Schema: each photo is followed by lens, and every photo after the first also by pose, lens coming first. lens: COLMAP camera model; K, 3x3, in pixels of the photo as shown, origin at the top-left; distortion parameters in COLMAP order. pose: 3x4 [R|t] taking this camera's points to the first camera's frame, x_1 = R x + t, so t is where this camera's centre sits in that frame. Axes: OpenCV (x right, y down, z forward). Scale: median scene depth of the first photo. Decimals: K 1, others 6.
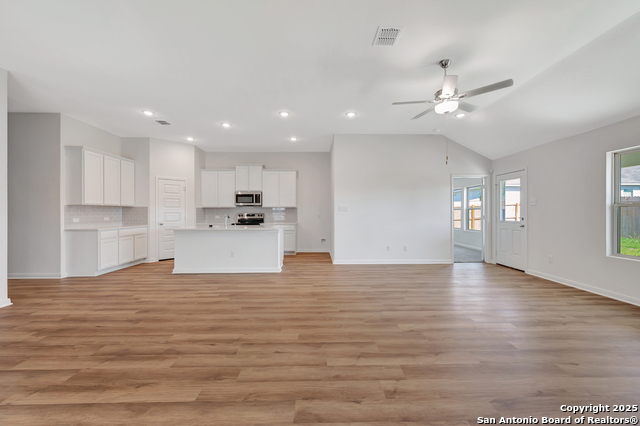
lens RADIAL K [[253.5, 0, 321.0], [0, 253.5, 211.8], [0, 0, 1]] dist [0.001034, 0.000865]
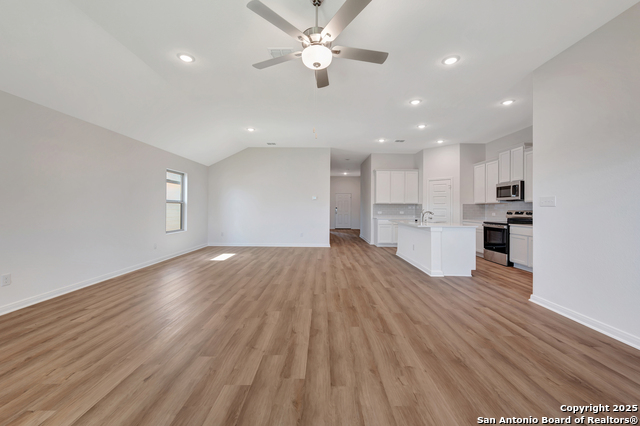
lens RADIAL K [[253.5, 0, 321.7], [0, 253.5, 203.7], [0, 0, 1]] dist [0.001034, 0.000865]
pose [[-0.017426, -0.014532, -0.999743, 0.737305], [-0.005557, 0.999880, -0.014438, -0.000320], [0.999833, 0.005304, -0.017505, 0.633573]]
